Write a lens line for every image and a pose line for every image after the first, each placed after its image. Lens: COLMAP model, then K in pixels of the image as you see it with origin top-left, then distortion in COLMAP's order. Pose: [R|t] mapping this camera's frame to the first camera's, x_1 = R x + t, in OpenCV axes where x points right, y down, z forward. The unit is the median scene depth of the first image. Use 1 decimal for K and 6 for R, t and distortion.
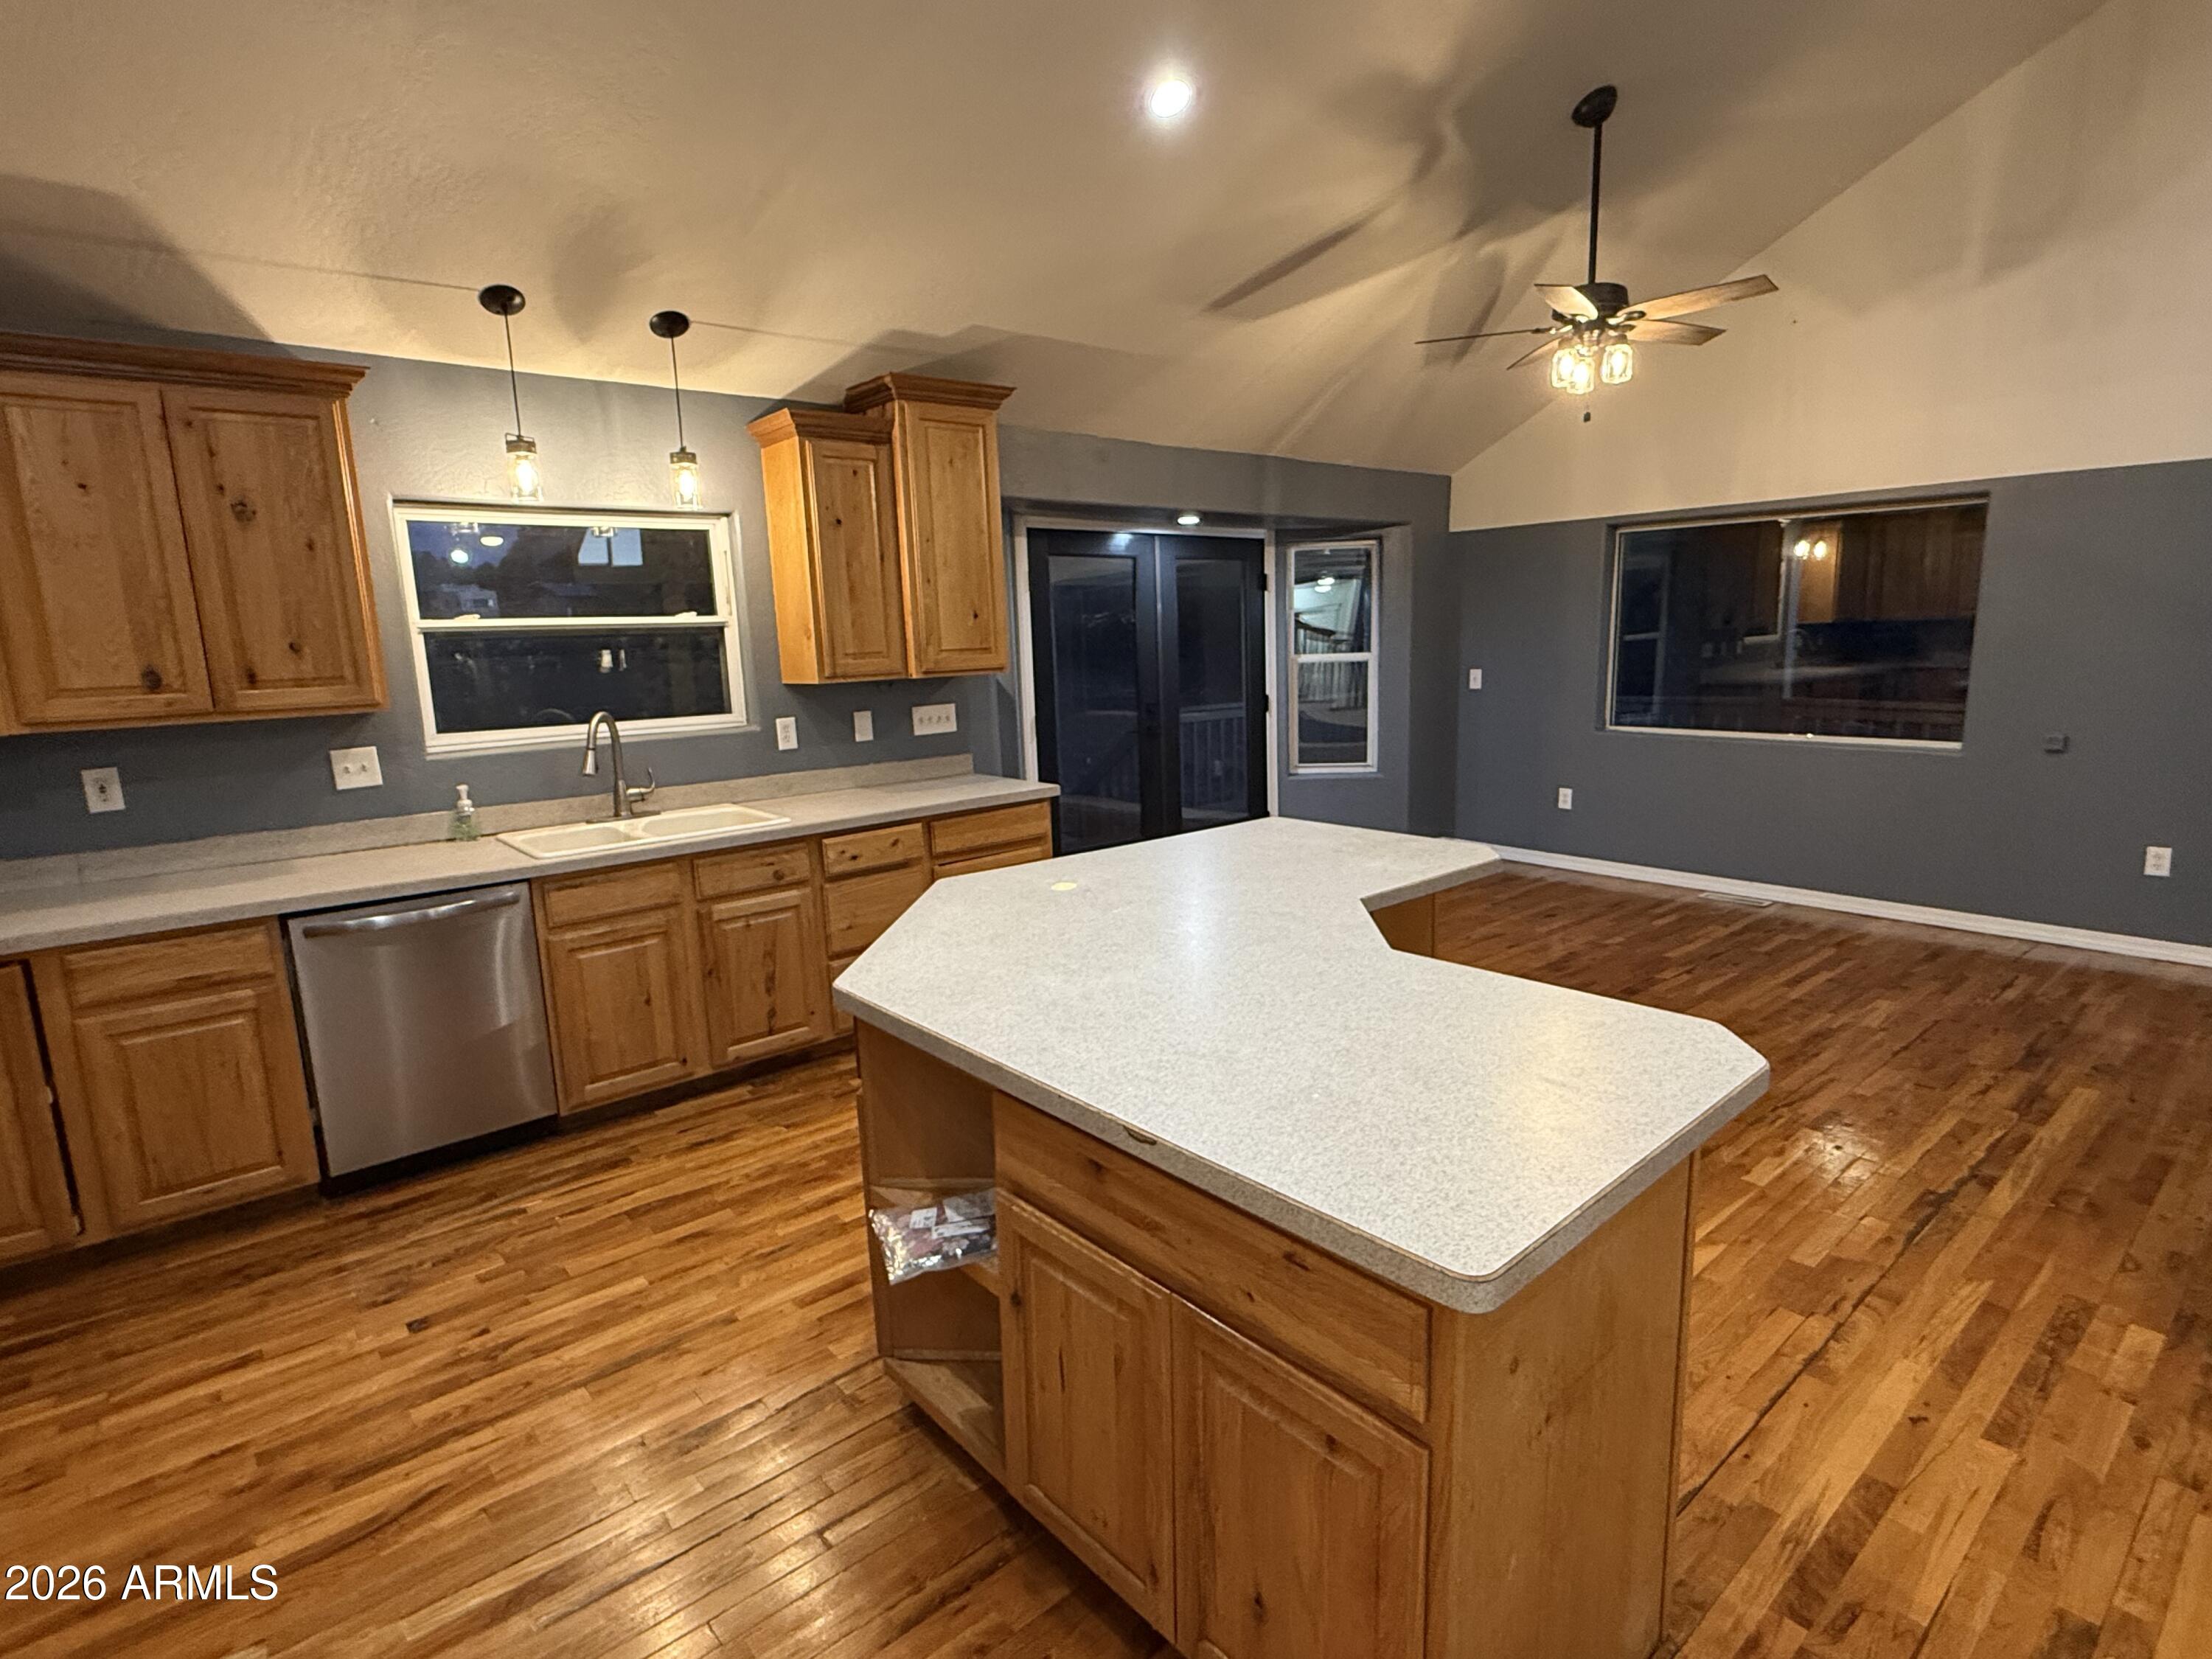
lens RADIAL K [[1131.0, 0, 1106.3], [0, 1131.0, 836.1], [0, 0, 1]] dist [-0.002865, 0.000989]
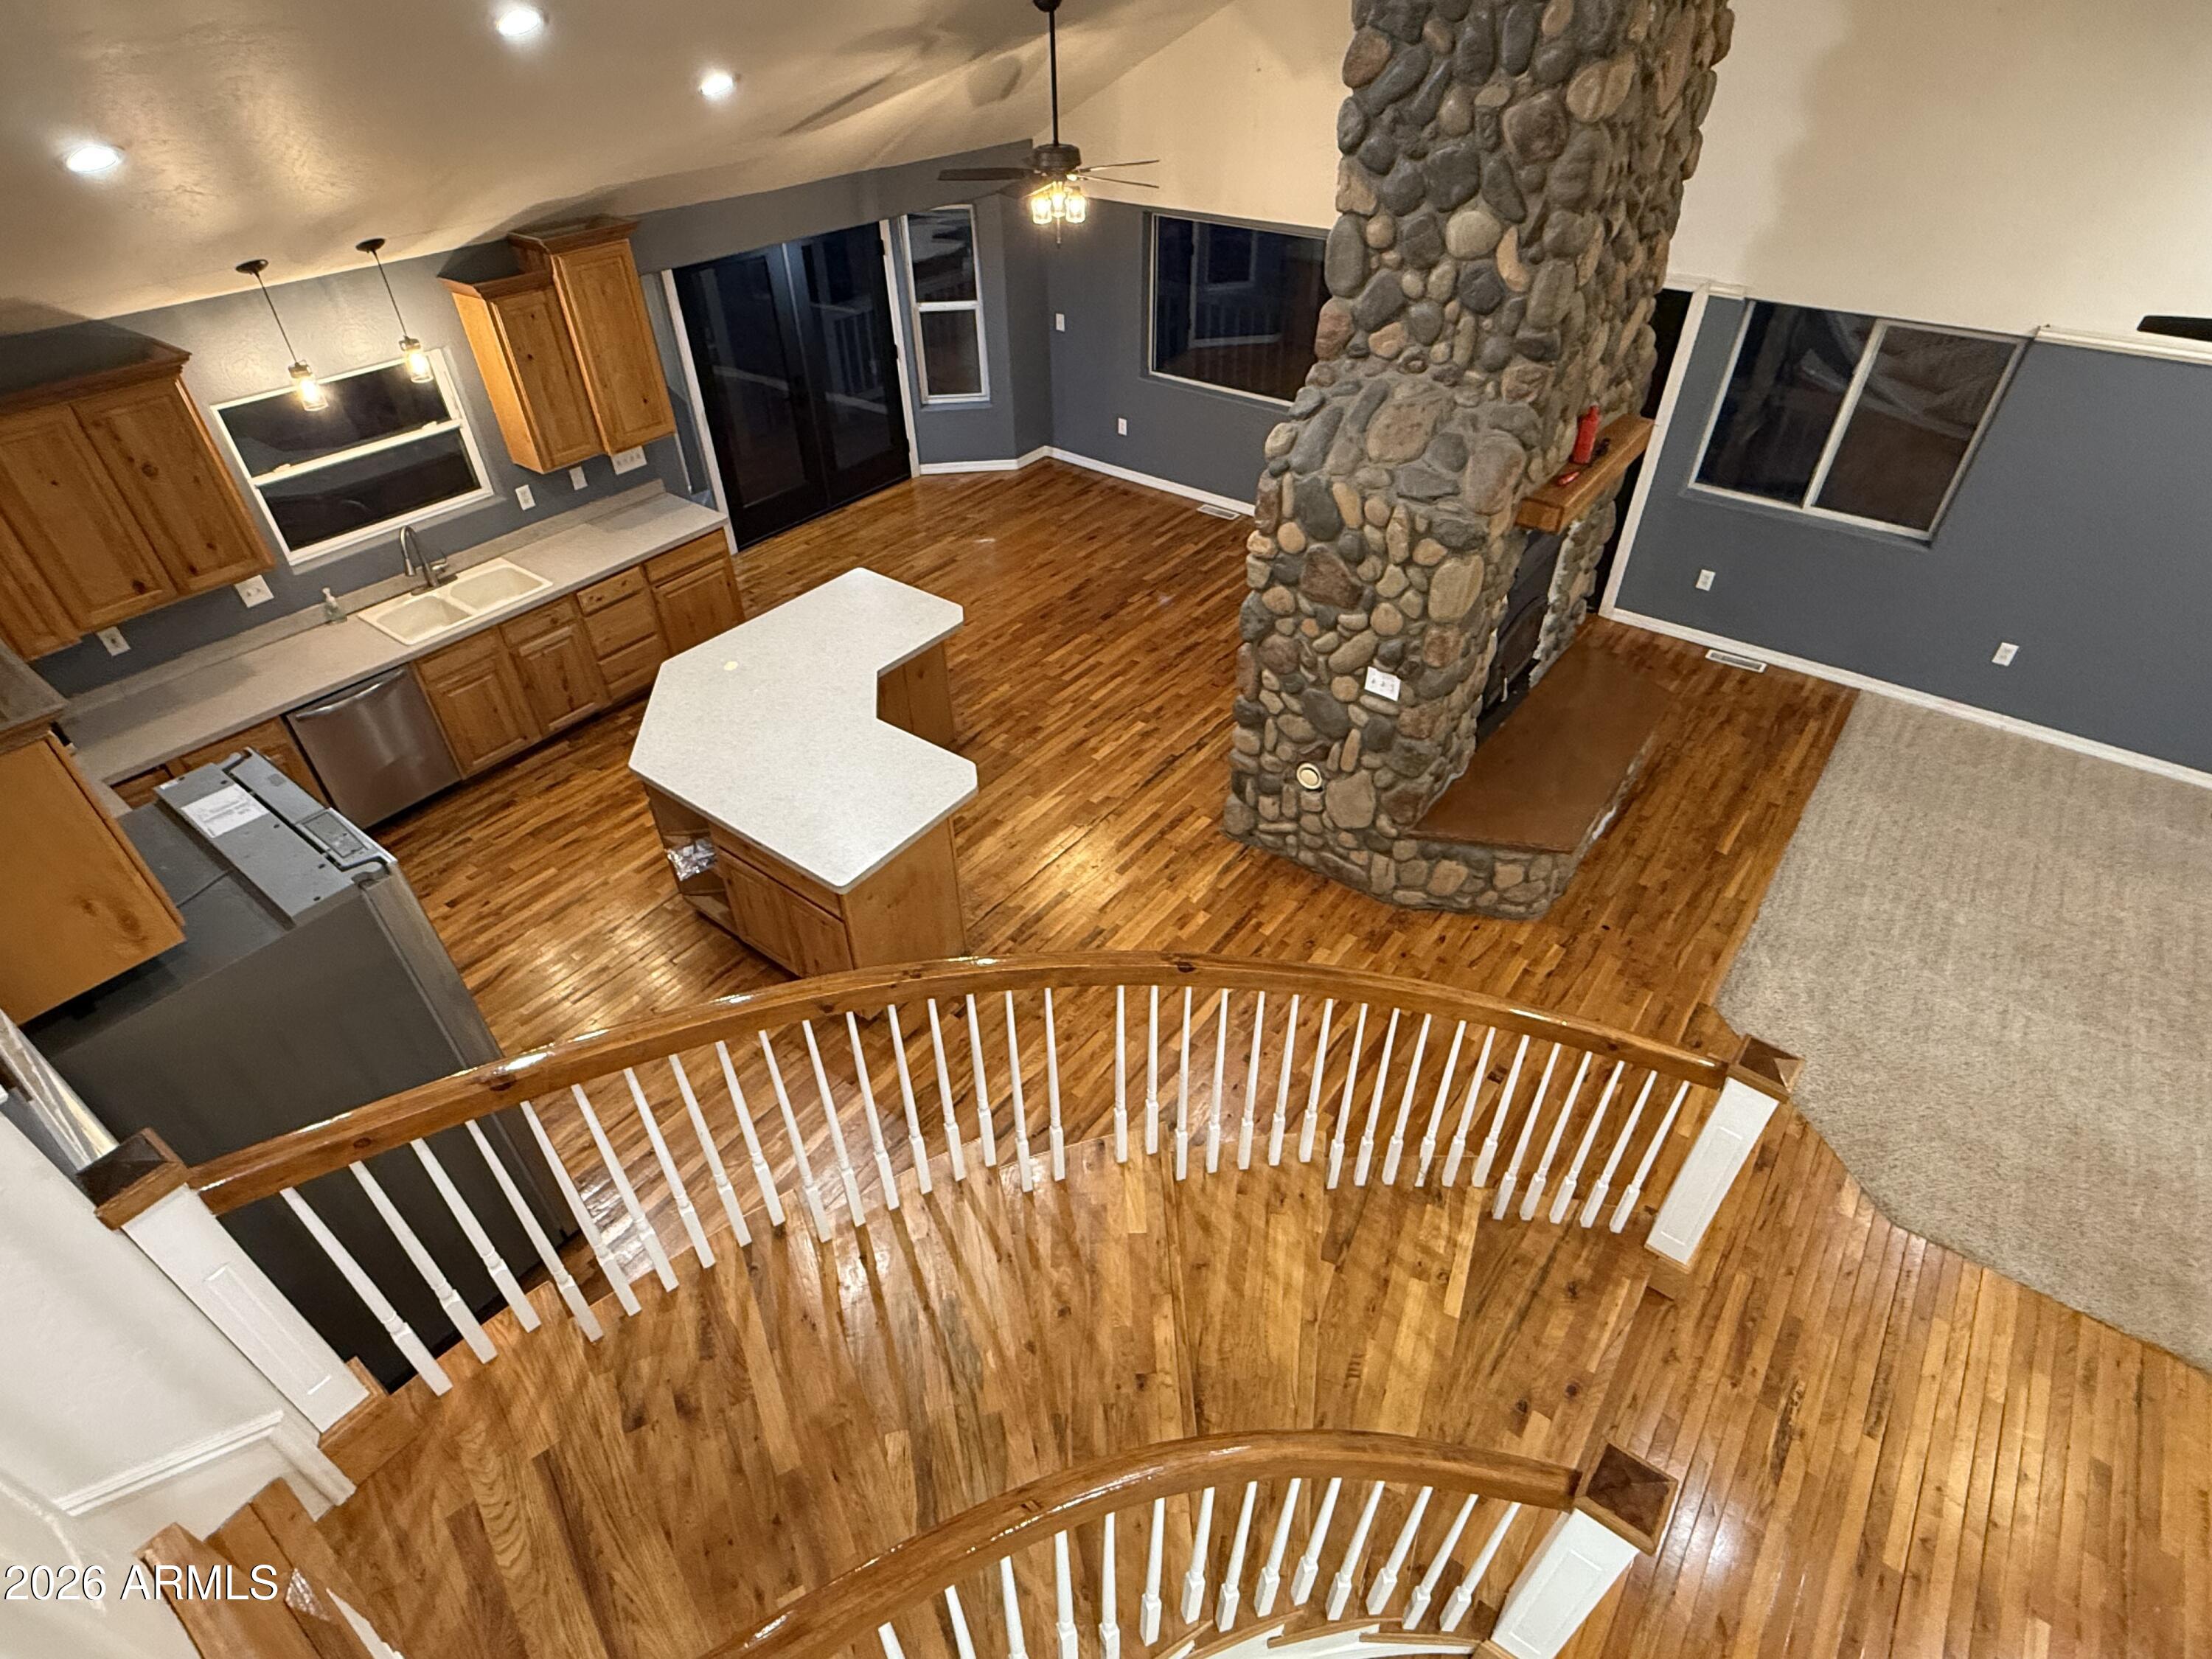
lens RADIAL K [[1131.0, 0, 1101.3], [0, 1131.0, 828.8], [0, 0, 1]] dist [-0.002865, 0.000989]
pose [[0.977609, -0.119311, 0.173336, 0.170294], [0.022887, 0.879127, 0.476038, -0.490925], [-0.209181, -0.461412, 0.862173, -0.743707]]
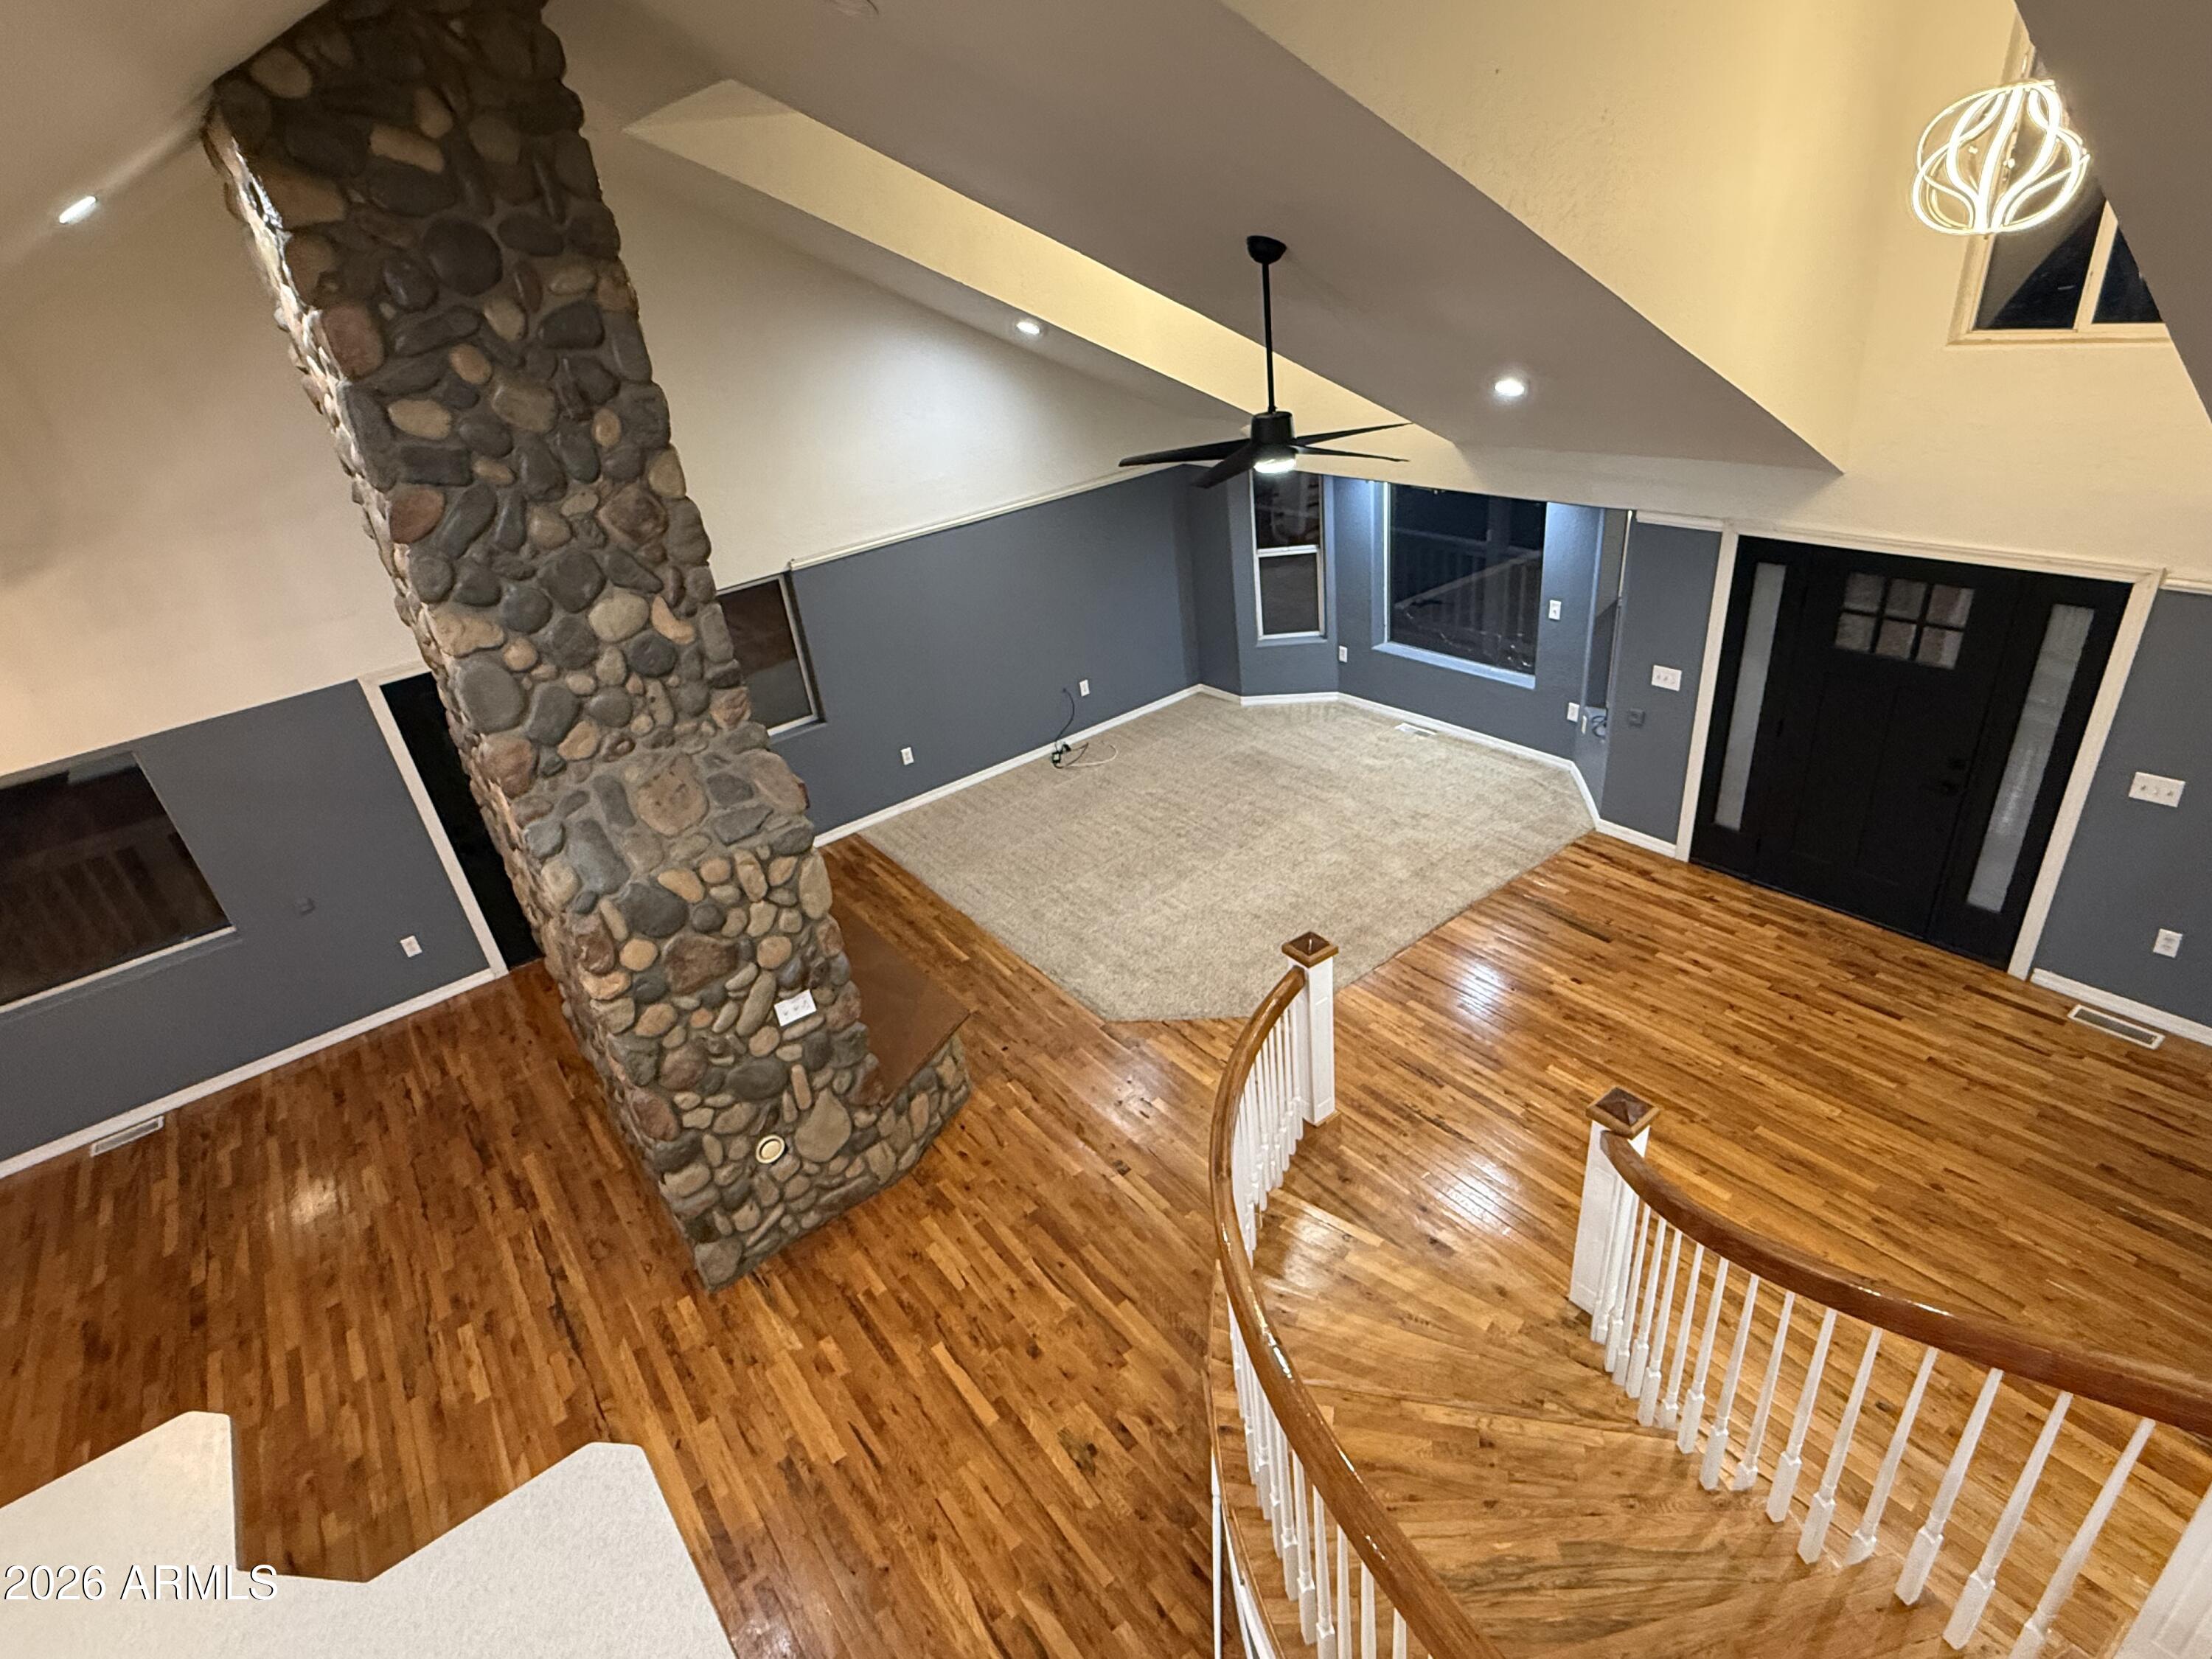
lens RADIAL K [[1131.0, 0, 1094.6], [0, 1131.0, 829.2], [0, 0, 1]] dist [-0.002865, 0.000989]
pose [[0.067636, -0.458880, 0.885920, -0.303965], [0.288567, 0.859000, 0.422905, -0.633271], [-0.955068, 0.227044, 0.190517, -0.202034]]
